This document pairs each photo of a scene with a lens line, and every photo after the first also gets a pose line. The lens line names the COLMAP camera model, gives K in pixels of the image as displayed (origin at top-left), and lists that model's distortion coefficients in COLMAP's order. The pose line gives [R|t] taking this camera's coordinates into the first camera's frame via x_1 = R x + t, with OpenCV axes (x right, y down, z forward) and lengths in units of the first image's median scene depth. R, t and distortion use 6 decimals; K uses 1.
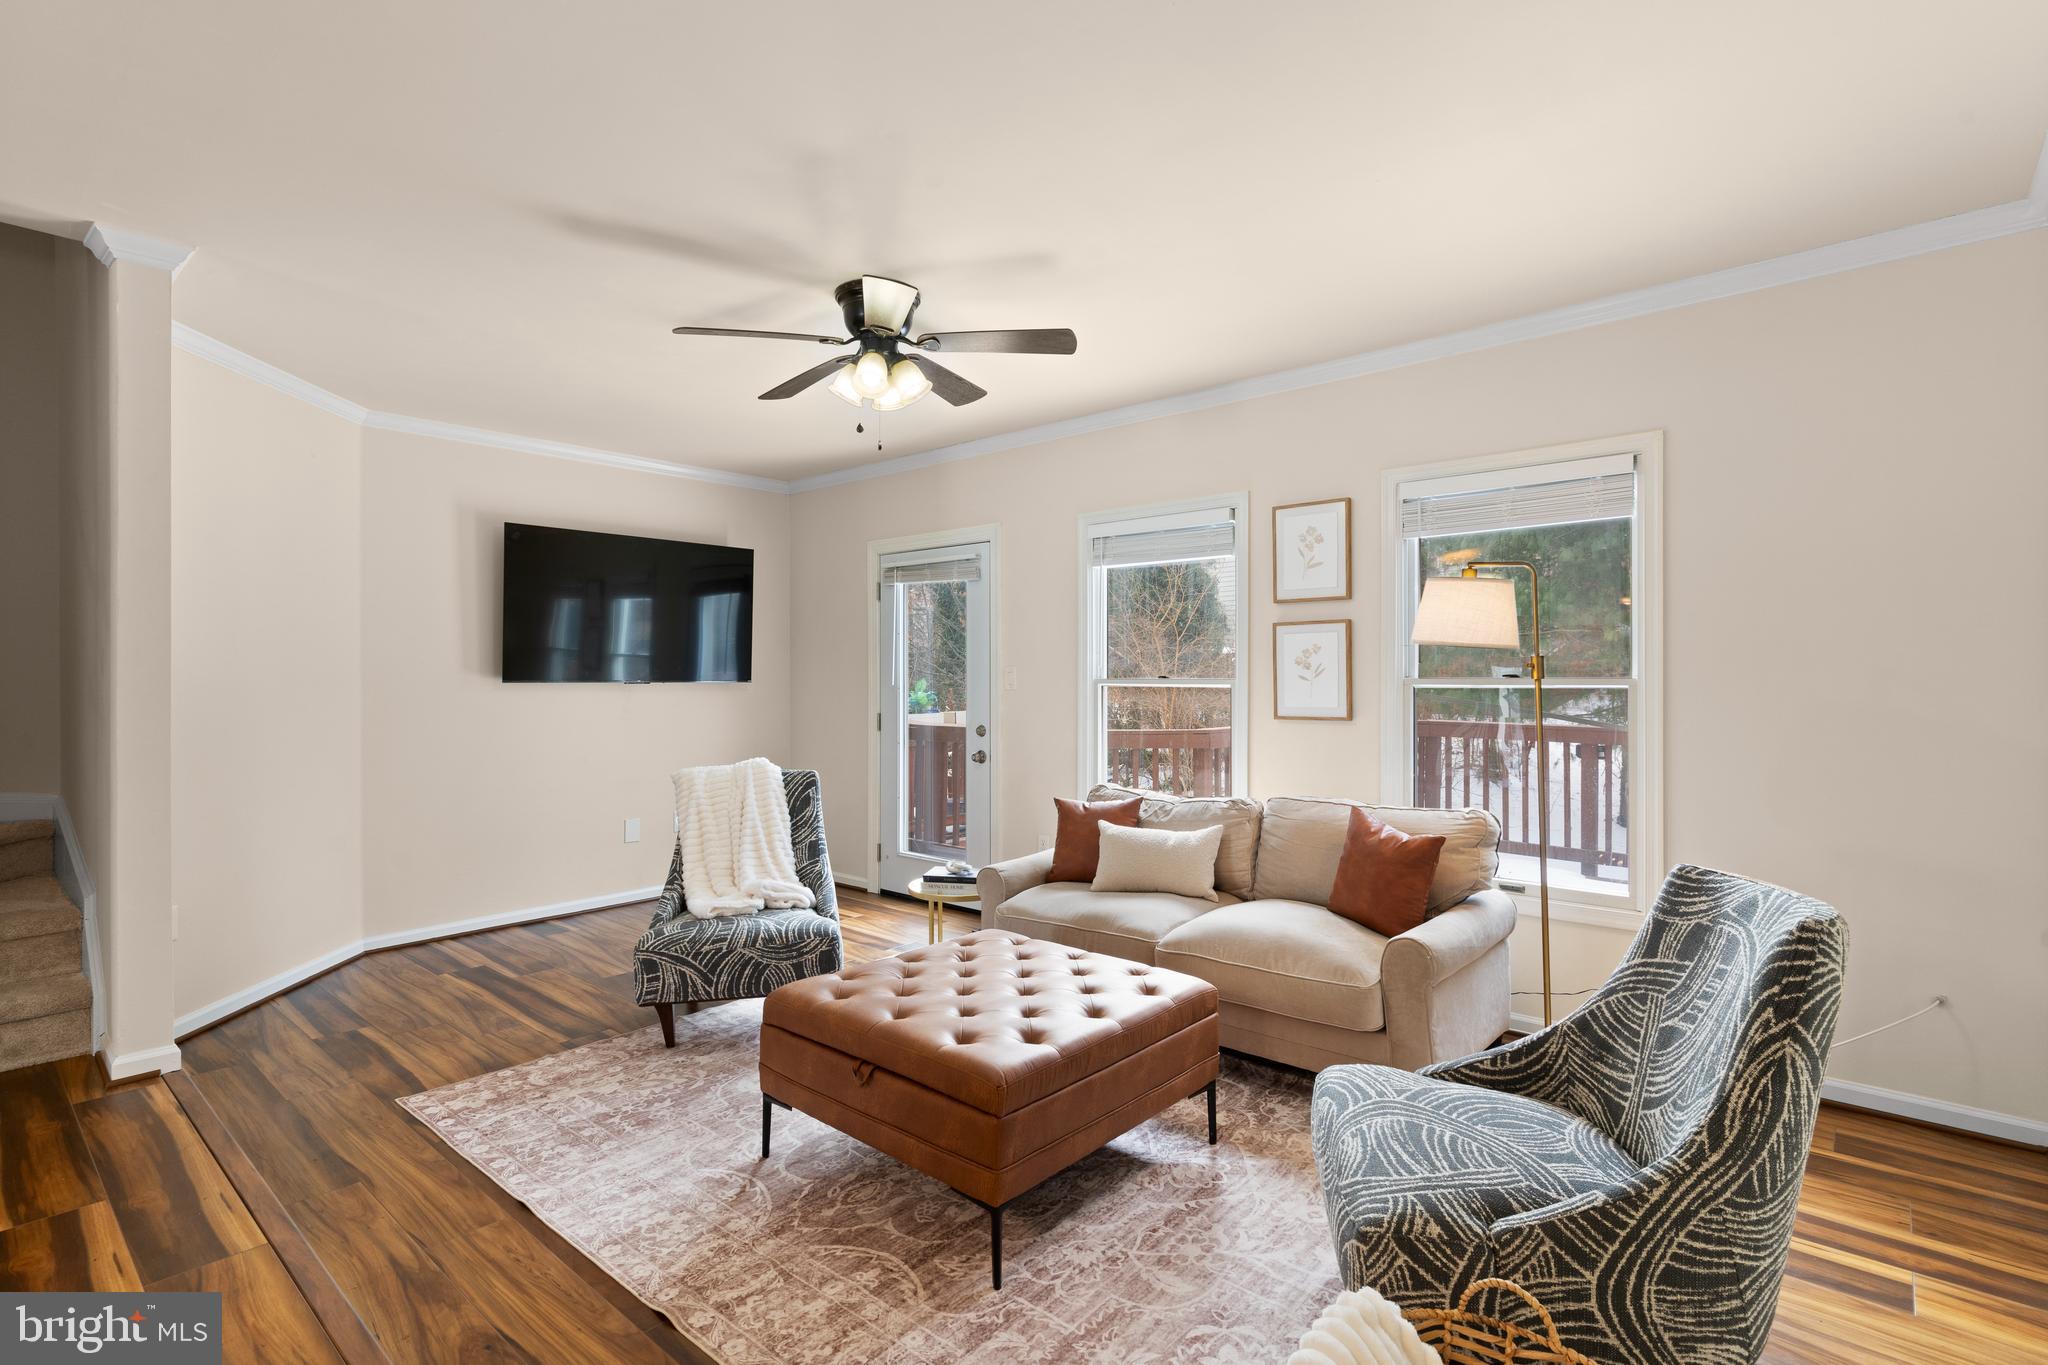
lens RADIAL K [[990.5, 0, 1043.0], [0, 990.5, 689.1], [0, 0, 1]] dist [0.003314, -0.000743]
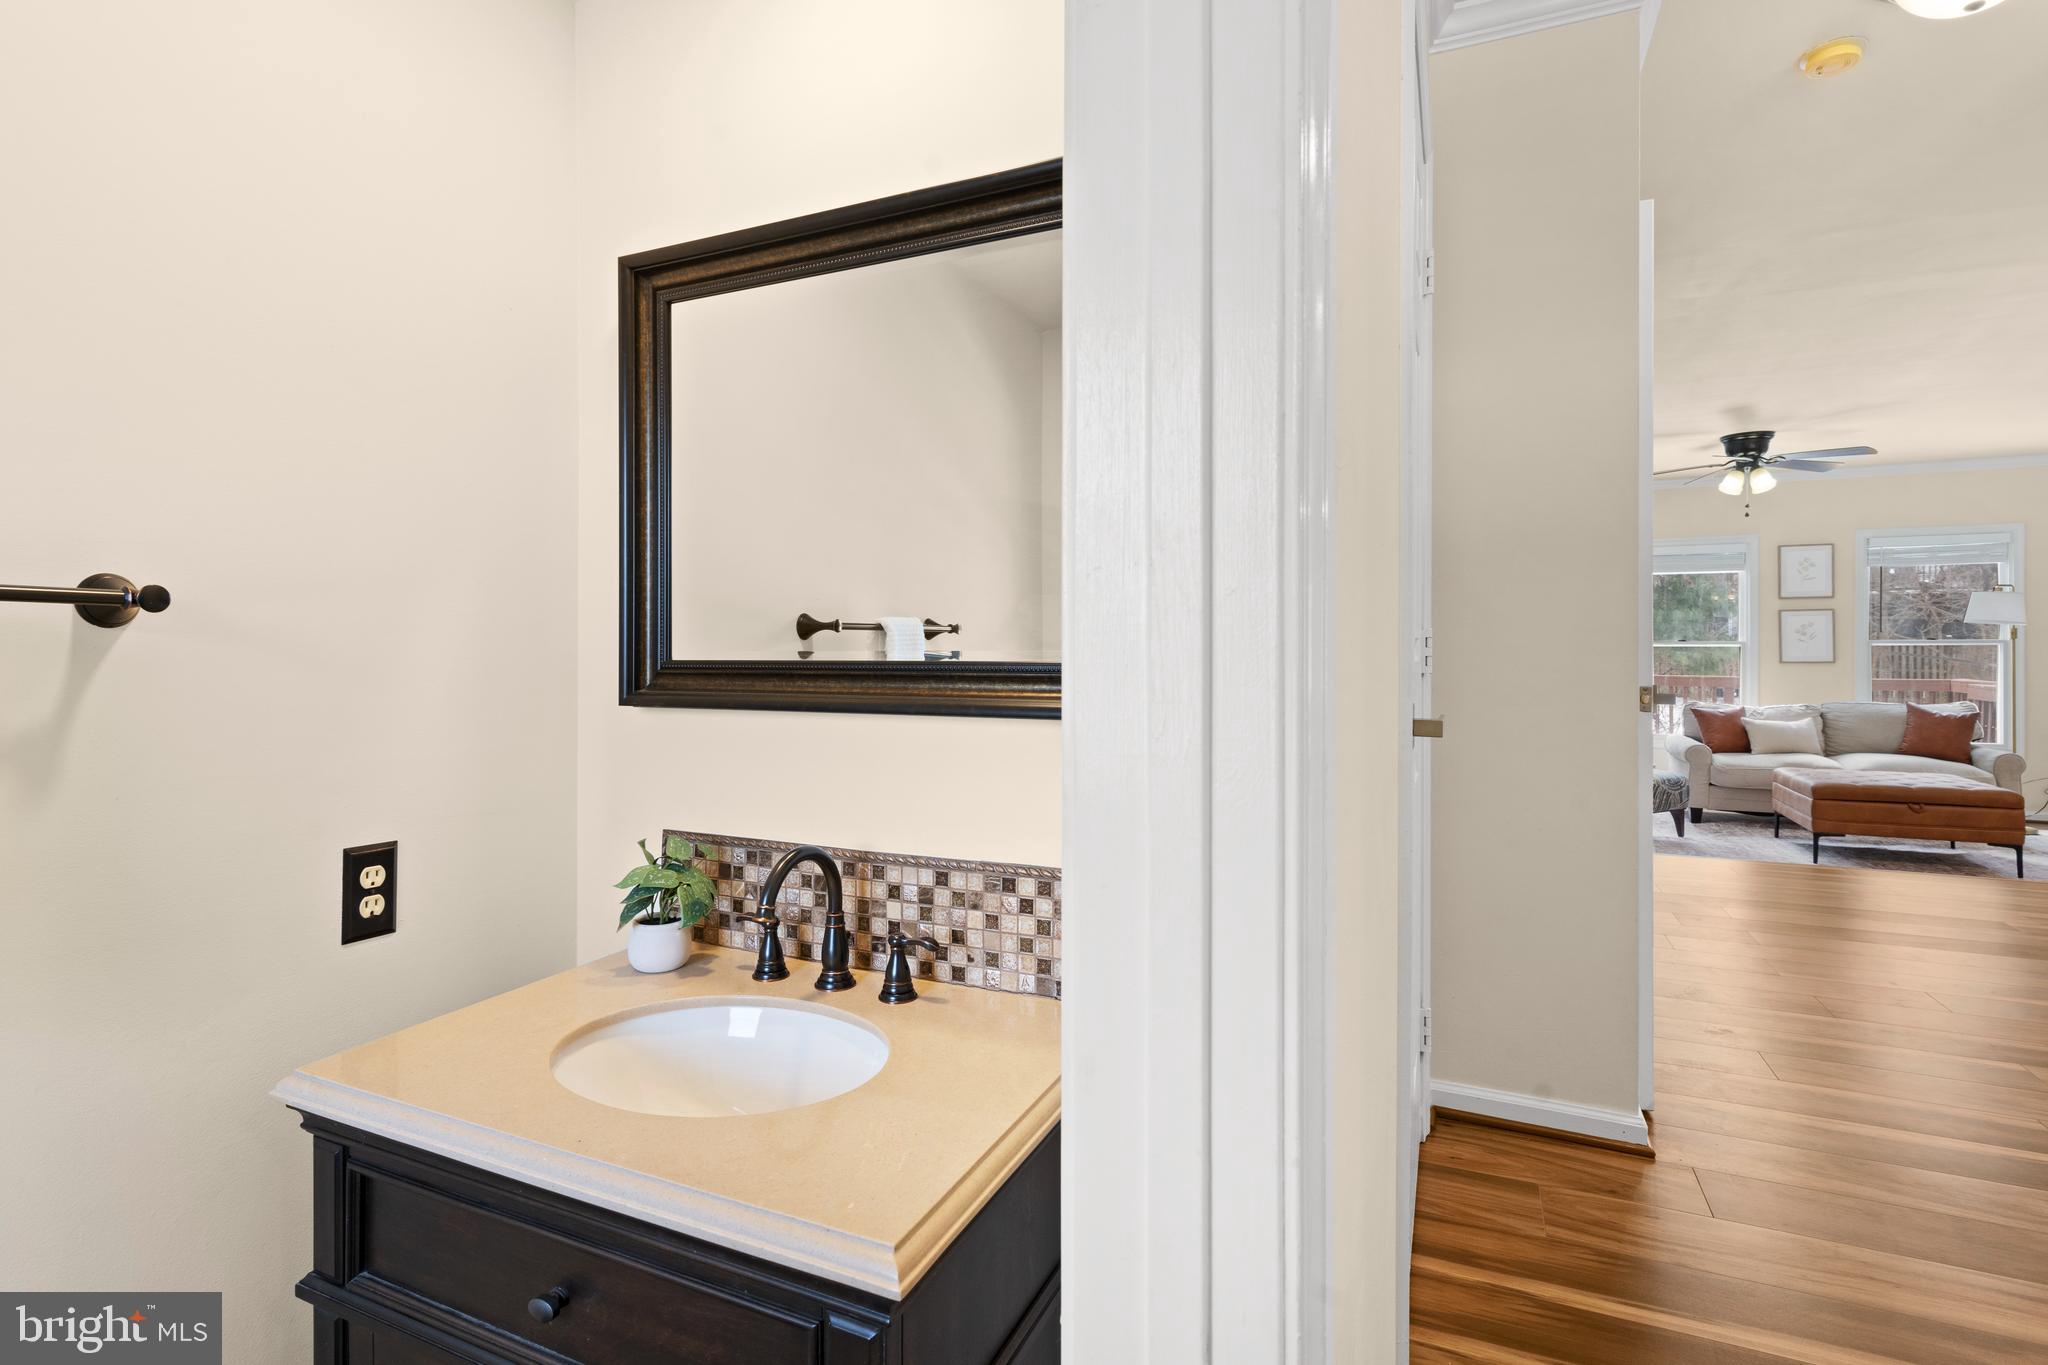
lens RADIAL K [[990.5, 0, 1028.3], [0, 990.5, 668.8], [0, 0, 1]] dist [0.003314, -0.000743]
pose [[0.965759, -0.002406, 0.259431, -1.705648], [0.002237, 0.999997, 0.000947, 0.038685], [-0.259433, -0.000334, 0.965761, -0.425330]]
